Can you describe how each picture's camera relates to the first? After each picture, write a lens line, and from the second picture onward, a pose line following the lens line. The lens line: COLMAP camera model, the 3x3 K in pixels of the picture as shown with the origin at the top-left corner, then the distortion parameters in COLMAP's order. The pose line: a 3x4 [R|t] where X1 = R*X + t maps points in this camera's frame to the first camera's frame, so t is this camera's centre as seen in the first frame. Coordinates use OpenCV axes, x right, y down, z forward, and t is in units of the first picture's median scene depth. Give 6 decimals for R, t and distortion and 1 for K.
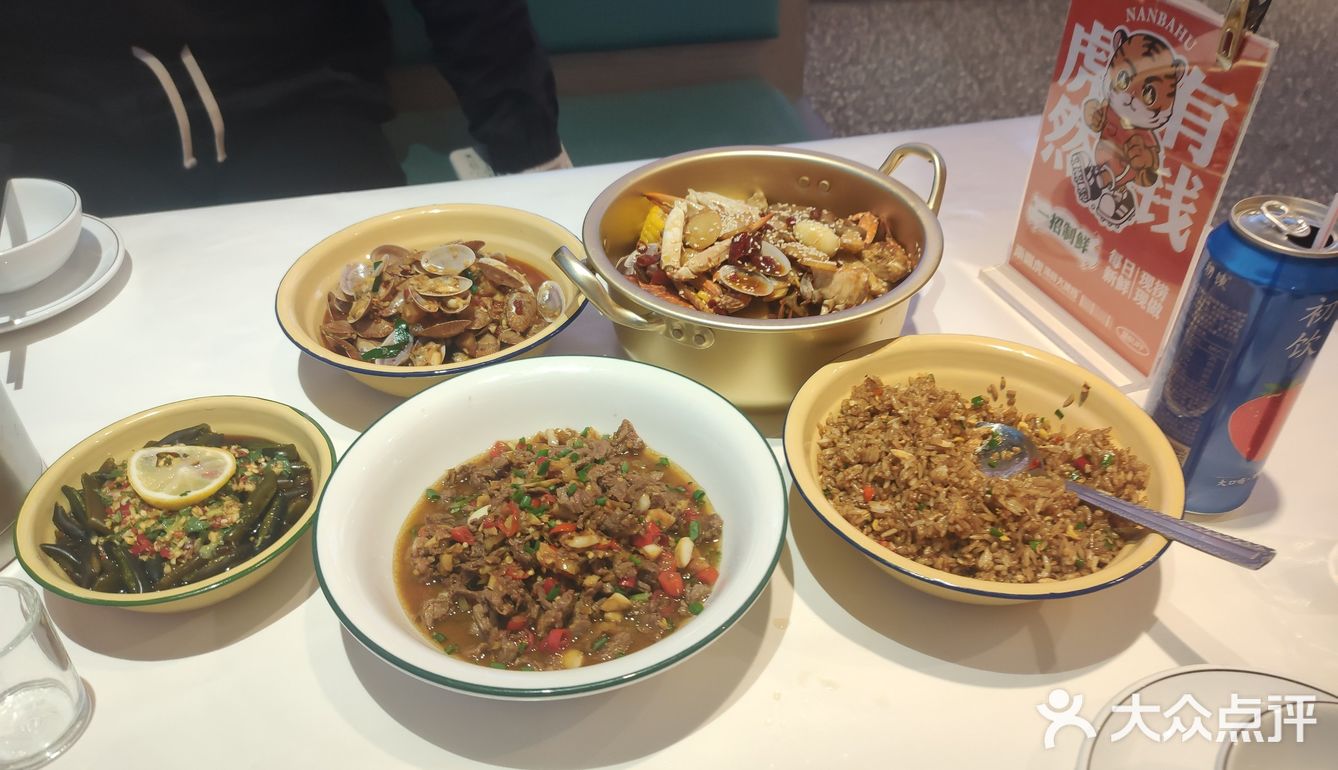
lens RADIAL K [[1405.5, 0, 668.3], [0, 1405.5, 434.0], [0, 0, 1]] dist [-0.002283, 0.002302]
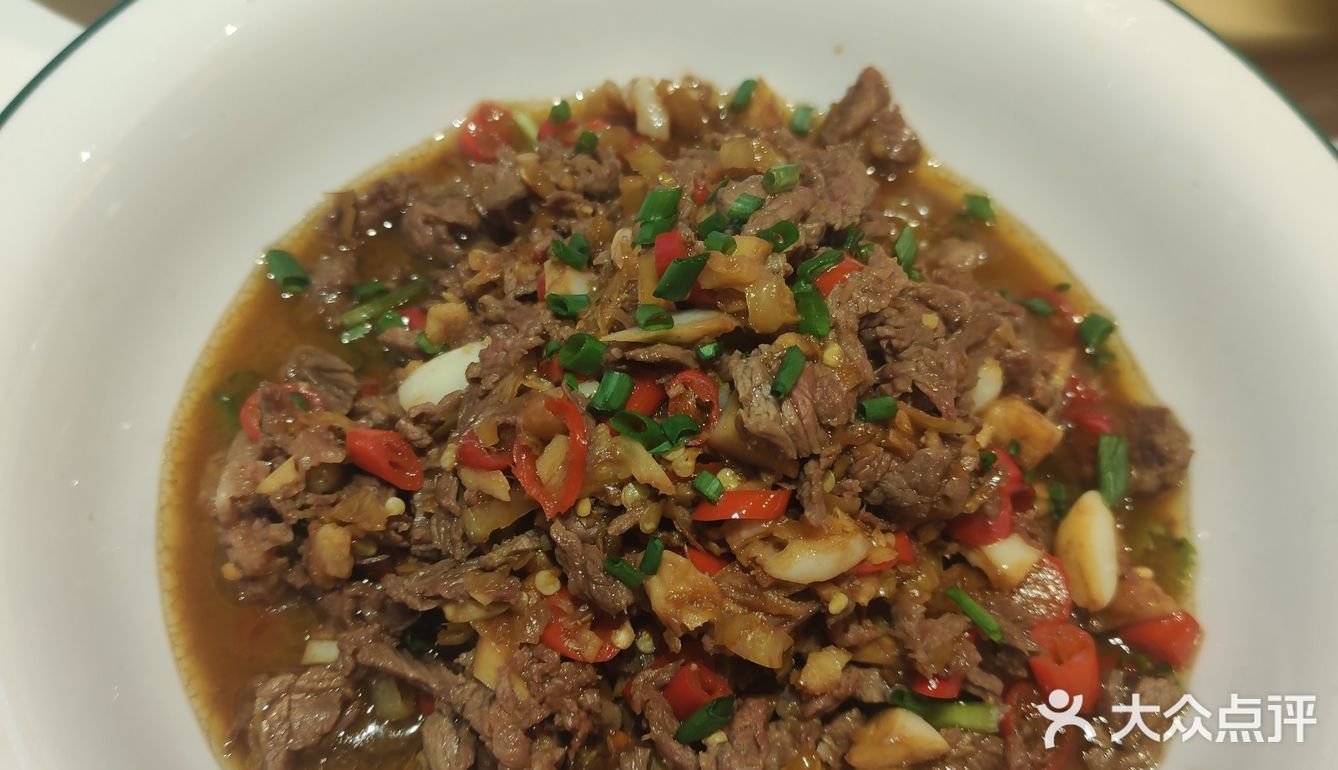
lens RADIAL K [[1405.5, 0, 668.3], [0, 1405.5, 434.0], [0, 0, 1]] dist [-0.002283, 0.002302]
pose [[0.994912, 0.046584, 0.089335, -0.115442], [-0.073760, 0.940788, 0.330874, -0.039086], [-0.068632, -0.335780, 0.939437, 0.729216]]
